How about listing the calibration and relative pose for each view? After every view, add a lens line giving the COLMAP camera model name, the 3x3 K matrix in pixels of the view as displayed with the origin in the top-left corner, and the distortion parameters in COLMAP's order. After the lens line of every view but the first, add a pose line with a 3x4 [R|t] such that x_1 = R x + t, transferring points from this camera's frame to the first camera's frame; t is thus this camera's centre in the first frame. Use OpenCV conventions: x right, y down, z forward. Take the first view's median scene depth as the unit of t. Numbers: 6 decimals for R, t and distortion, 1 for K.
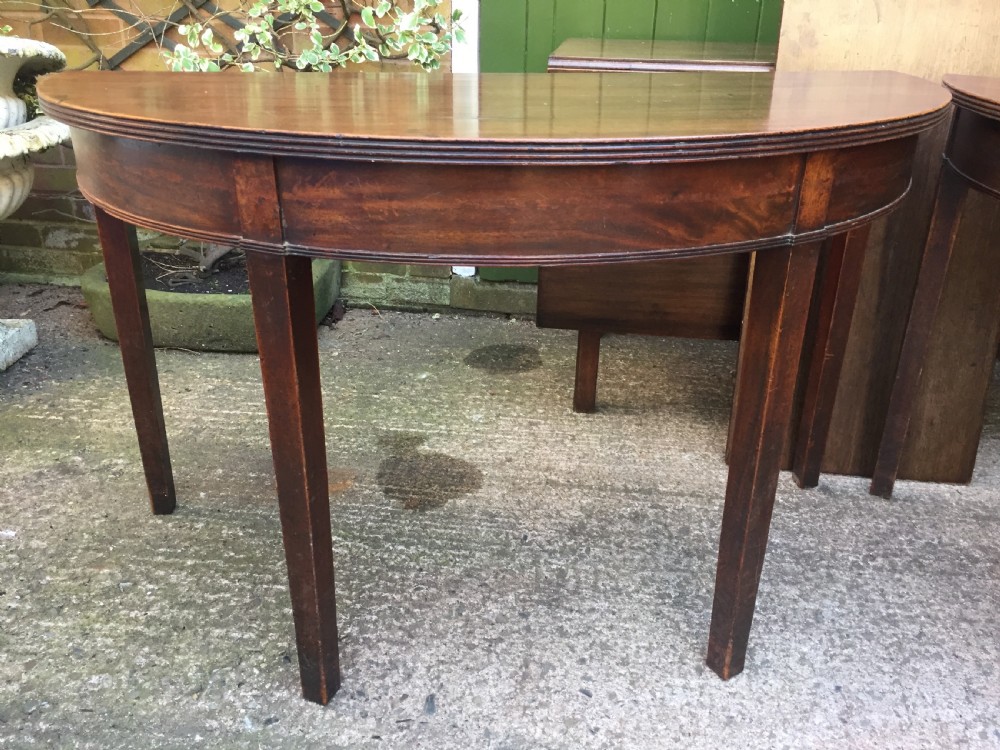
lens RADIAL K [[855.8, 0, 499.7], [0, 855.8, 369.9], [0, 0, 1]] dist [0.079986, -0.118242]
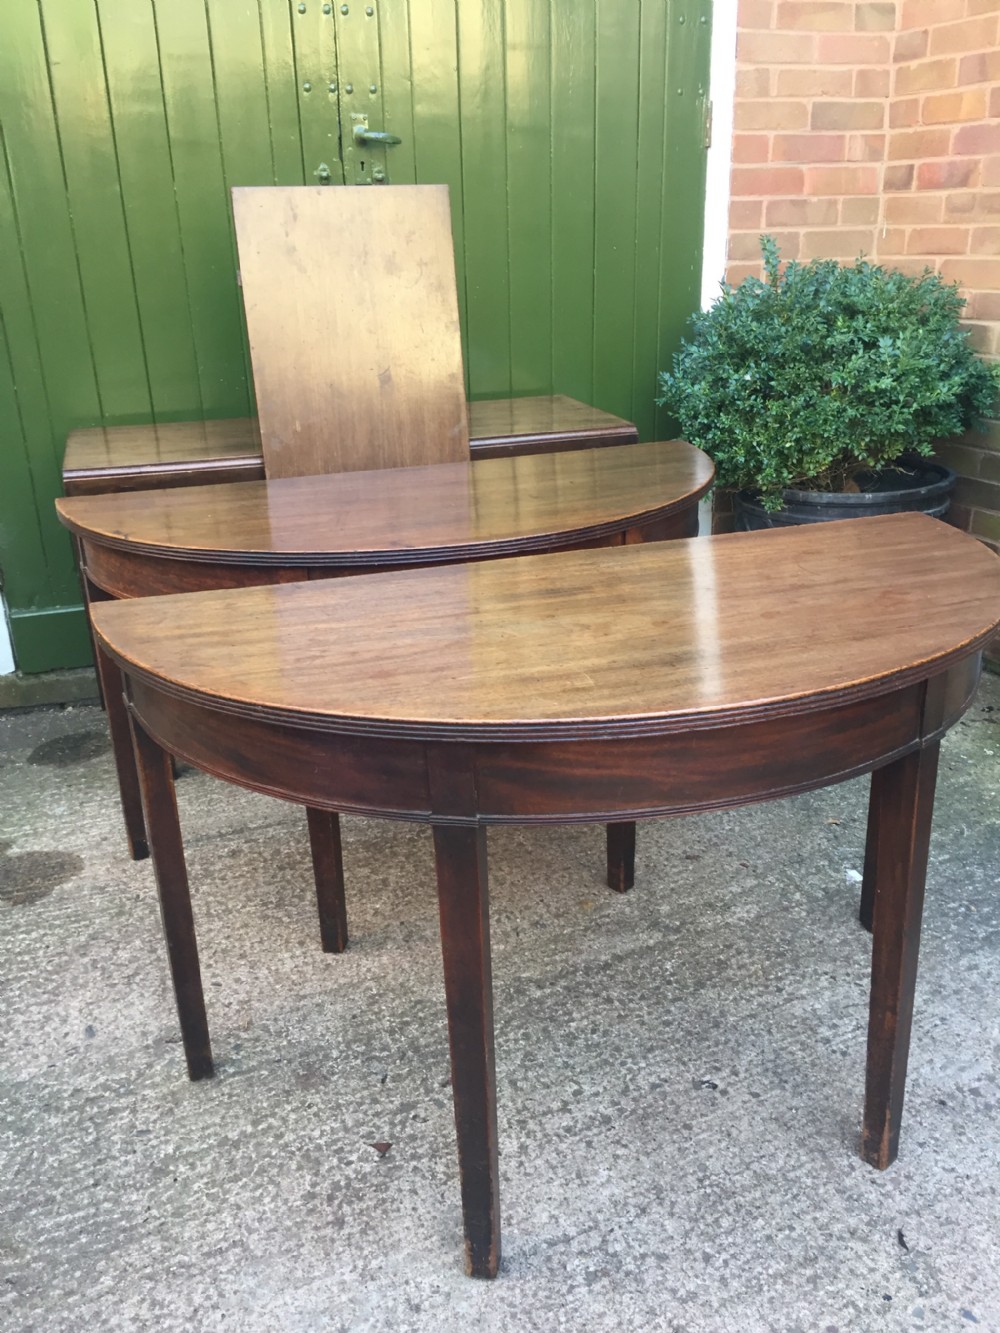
lens RADIAL K [[1140.8, 0, 507.6], [0, 1140.8, 667.7], [0, 0, 1]] dist [0.079986, -0.118242]
pose [[0.896505, -0.201188, 0.394717, -0.068426], [0.220808, 0.975307, -0.004396, 0.016635], [-0.384086, 0.091098, 0.918792, -0.574846]]
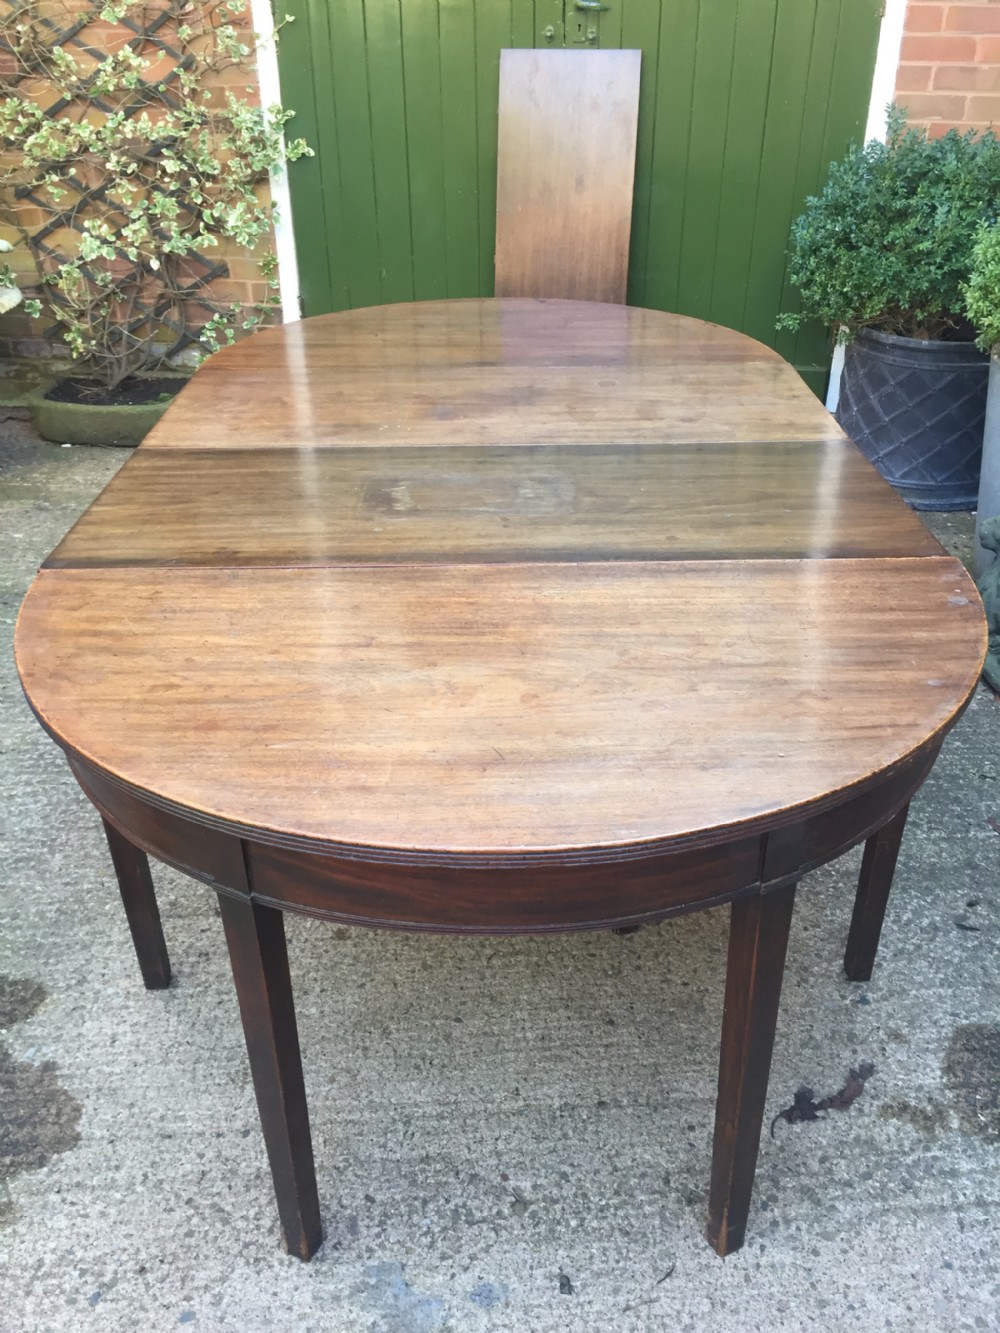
lens RADIAL K [[1140.8, 0, 507.7], [0, 1140.8, 671.9], [0, 0, 1]] dist [0.079986, -0.118242]
pose [[0.999526, -0.030563, 0.003604, 0.424922], [0.029956, 0.993076, 0.113594, 0.220137], [-0.007051, -0.113432, 0.993521, -1.387562]]
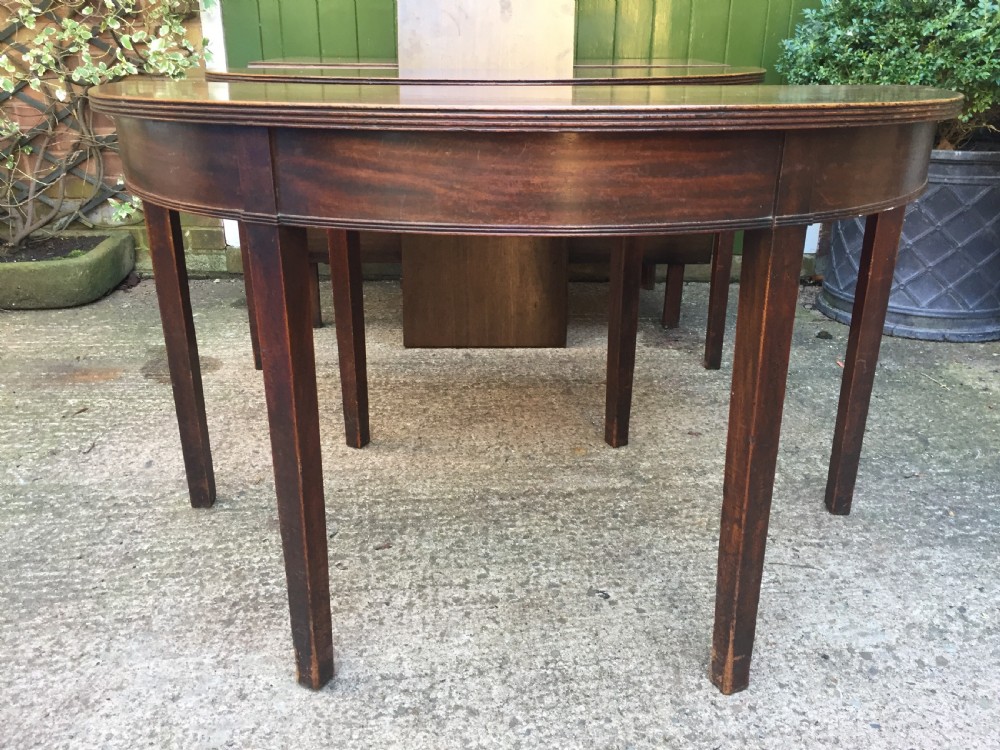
lens RADIAL K [[855.8, 0, 504.6], [0, 855.8, 370.5], [0, 0, 1]] dist [0.079986, -0.118242]
pose [[0.989105, -0.067889, 0.130625, 0.266182], [0.074813, 0.996001, -0.048845, 0.255286], [-0.126786, 0.058086, 0.990228, -0.461600]]
